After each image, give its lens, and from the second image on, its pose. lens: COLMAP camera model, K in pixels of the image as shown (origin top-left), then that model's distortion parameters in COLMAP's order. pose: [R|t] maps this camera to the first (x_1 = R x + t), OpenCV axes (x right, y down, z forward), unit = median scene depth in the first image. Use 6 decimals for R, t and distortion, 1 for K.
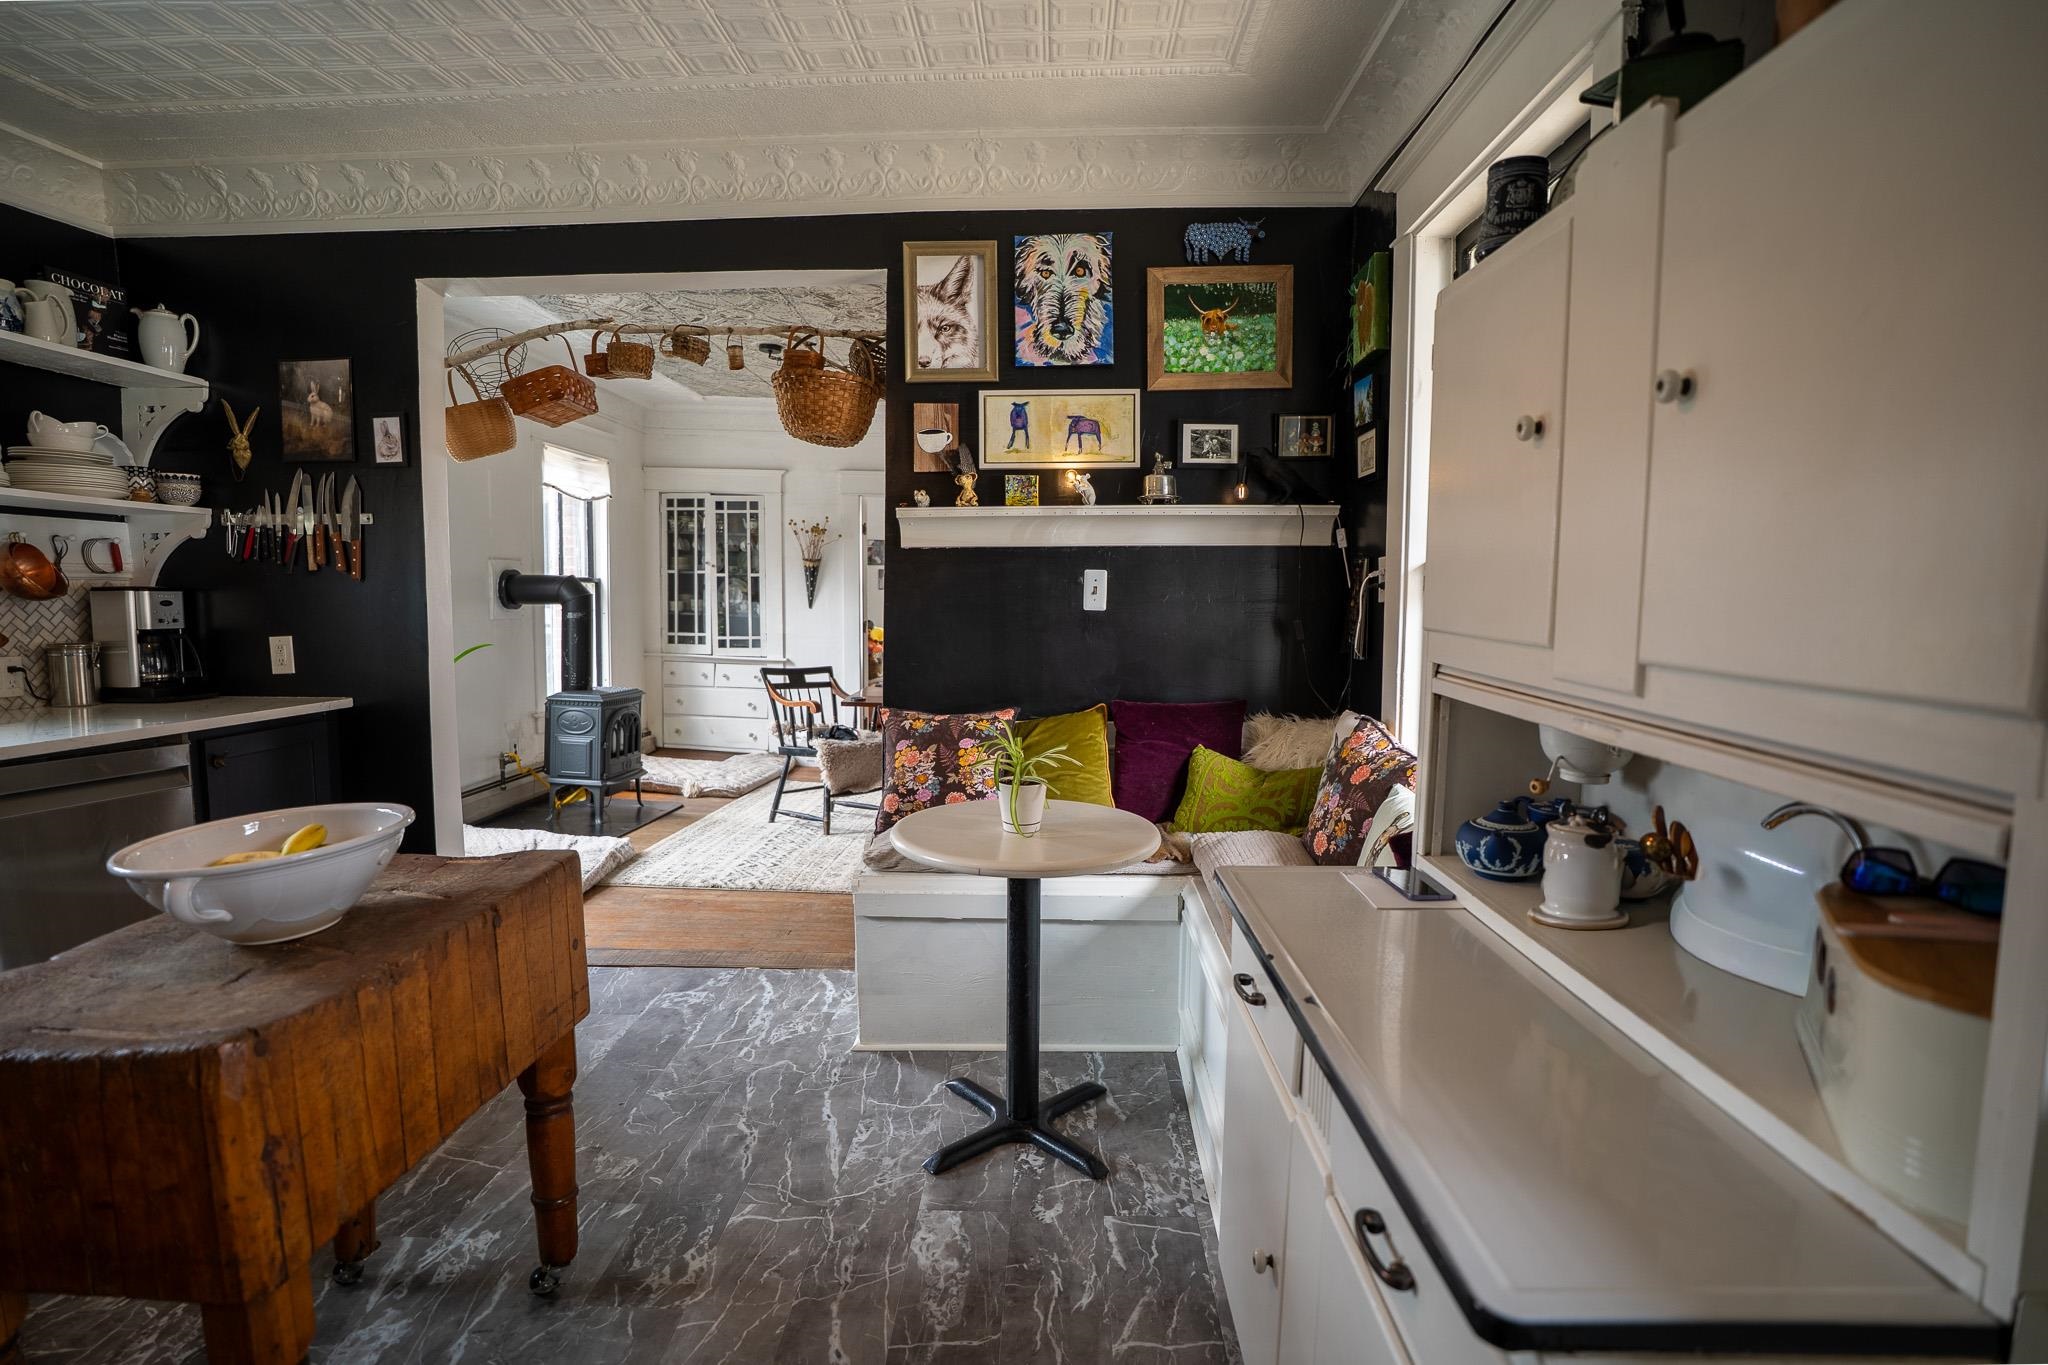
lens RADIAL K [[1015.0, 0, 1011.5], [0, 1015.0, 684.3], [0, 0, 1]] dist [-0.055736, 0.017321]
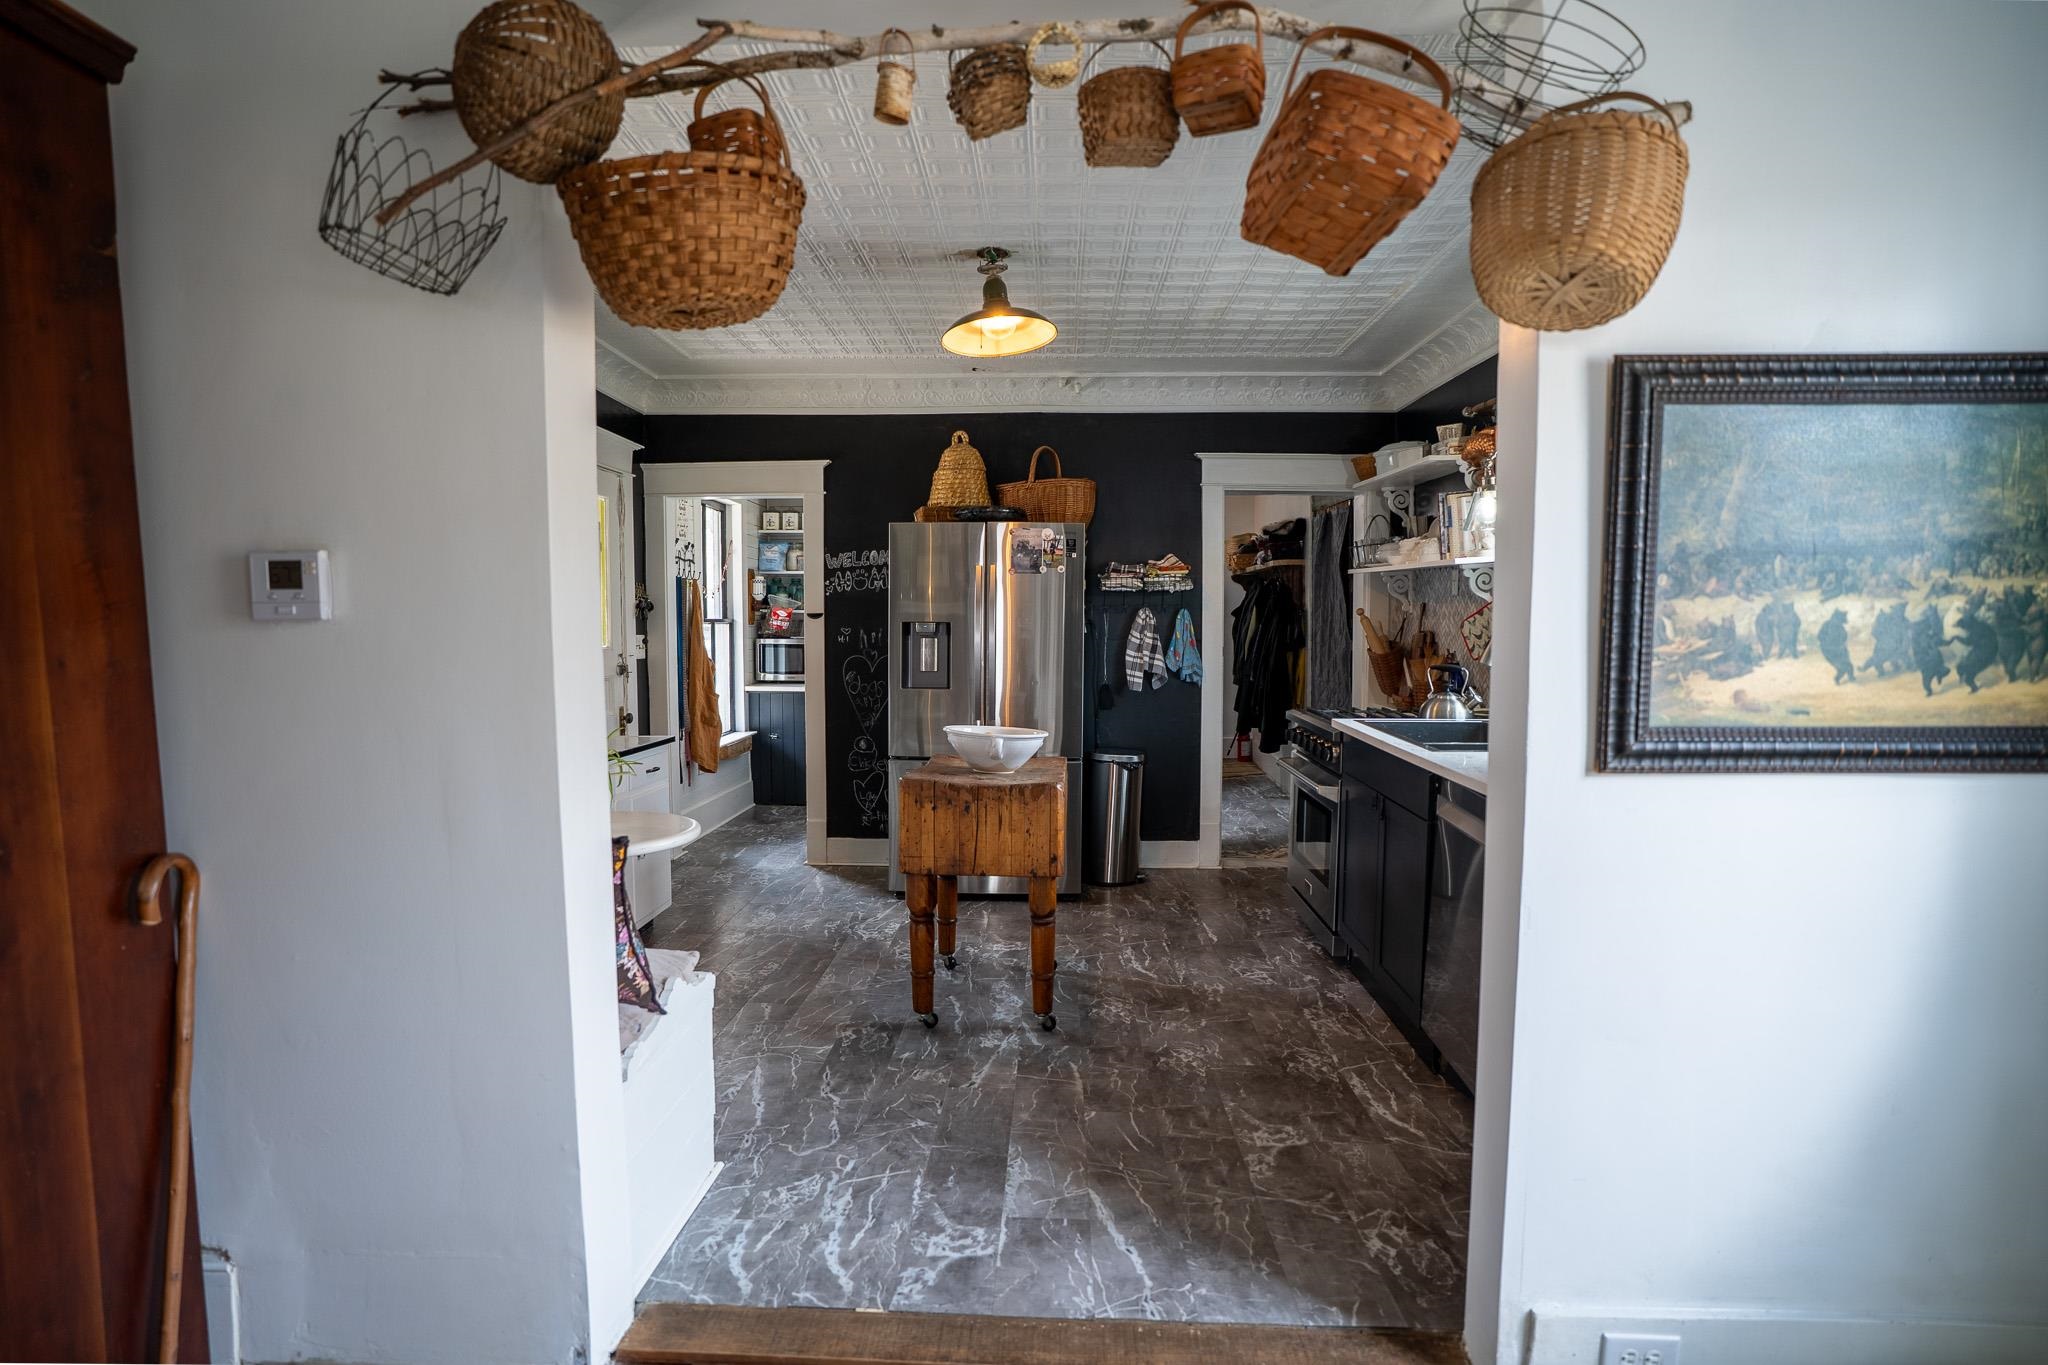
lens RADIAL K [[1048.6, 0, 1004.5], [0, 1048.6, 692.8], [0, 0, 1]] dist [-0.023686, 0.008679]
pose [[-0.999998, -0.002155, -0.000185, -0.345899], [-0.002157, 0.987323, 0.158707, -0.154463], [-0.000159, 0.158707, -0.987326, 1.579490]]
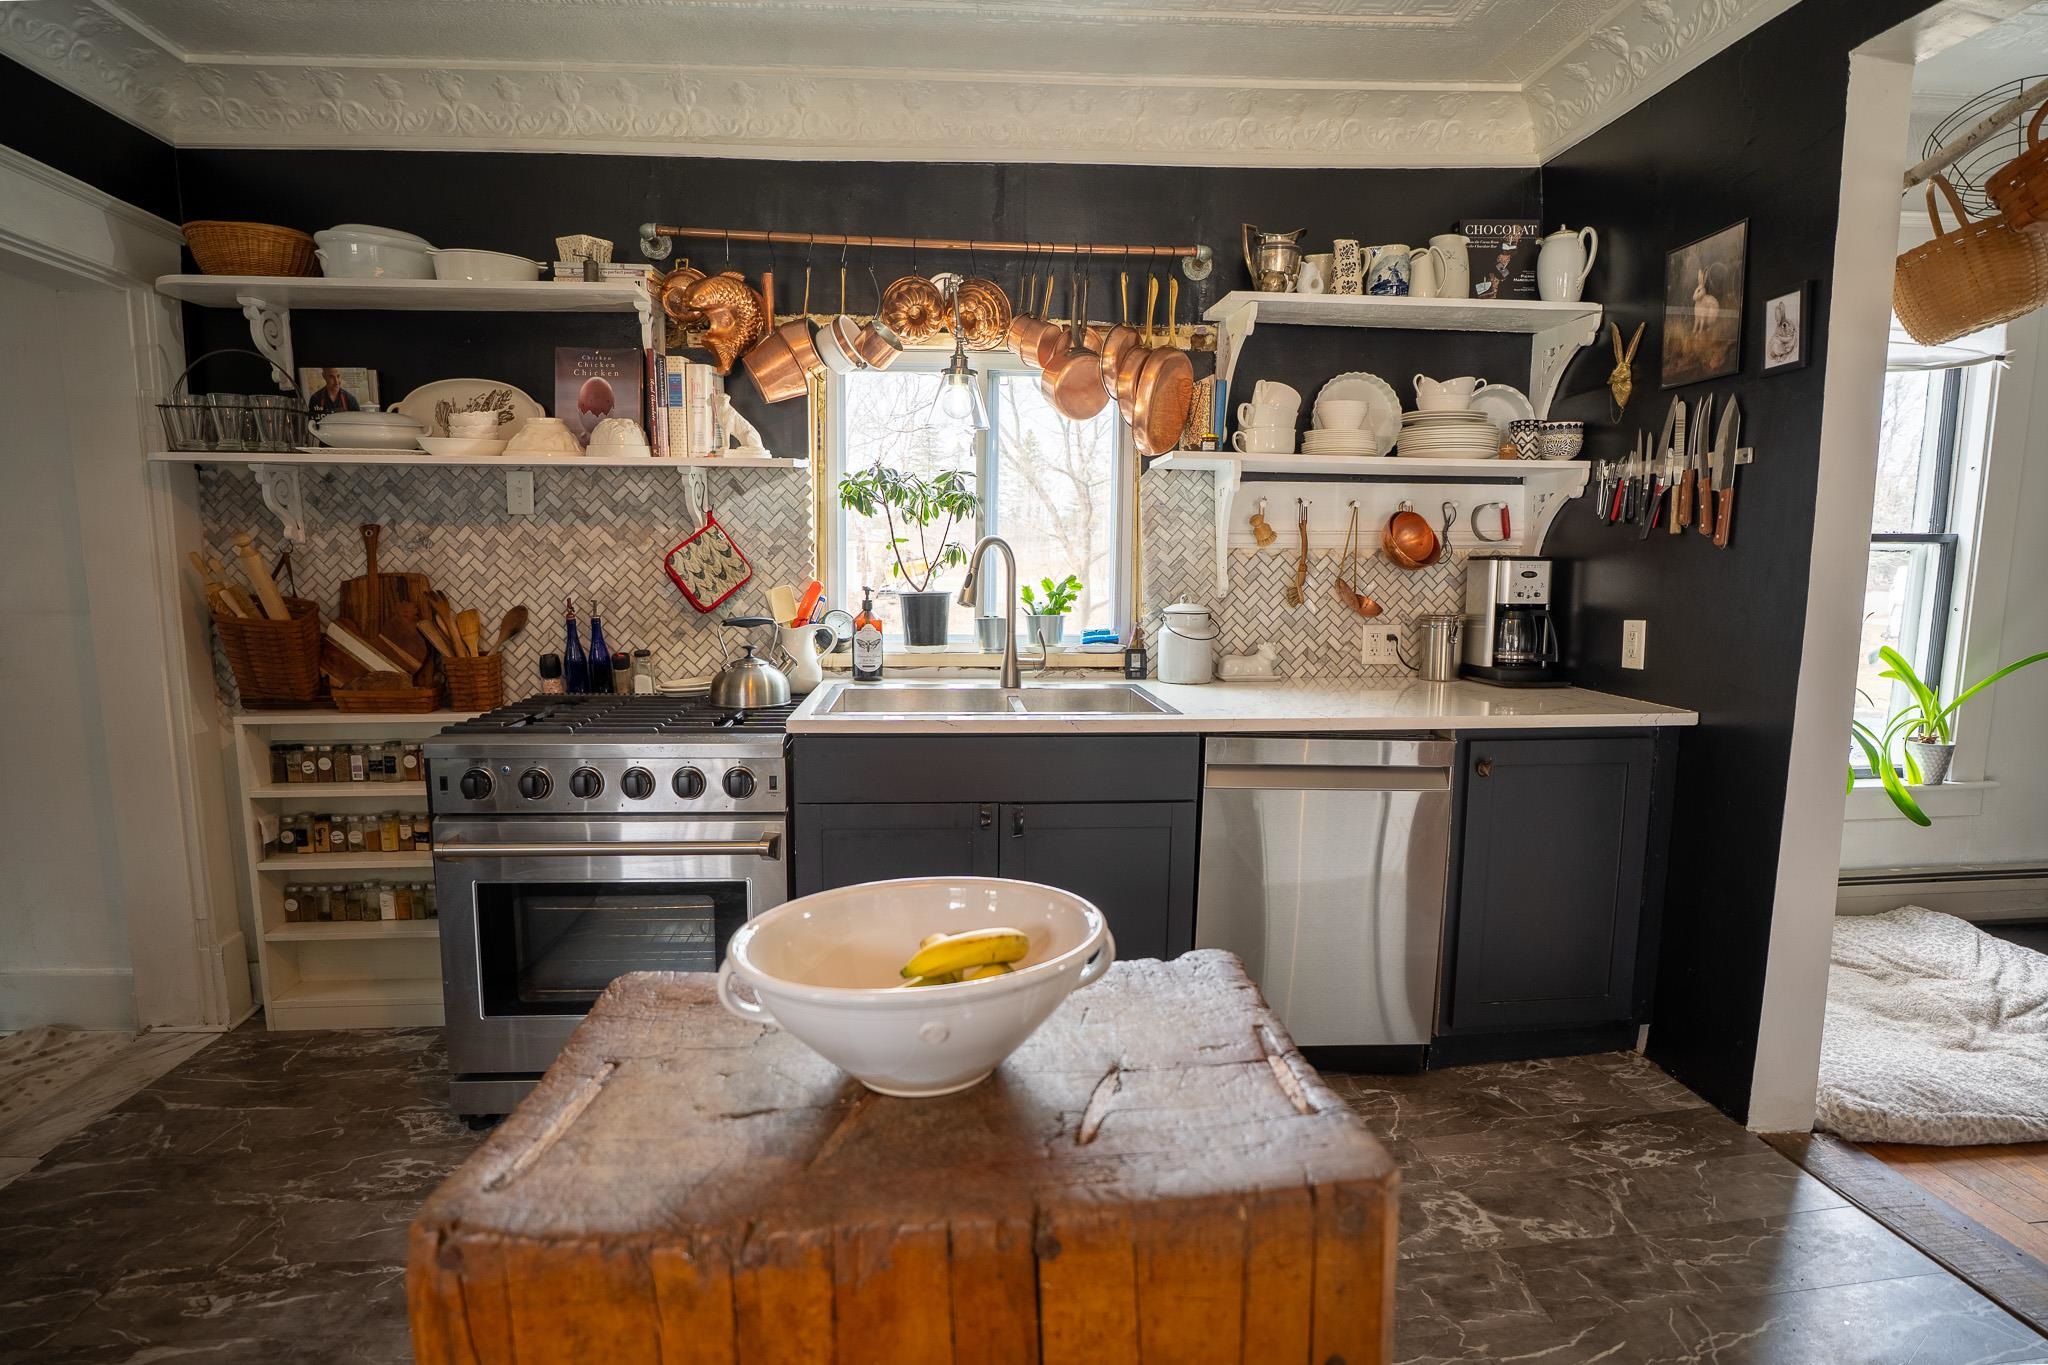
lens RADIAL K [[1015.0, 0, 1029.8], [0, 1015.0, 682.0], [0, 0, 1]] dist [-0.055736, 0.017321]
pose [[0.134582, 0.116109, -0.984077, -0.033077], [-0.085990, 0.990733, 0.105134, -0.043602], [0.987164, 0.070472, 0.143319, 0.443869]]
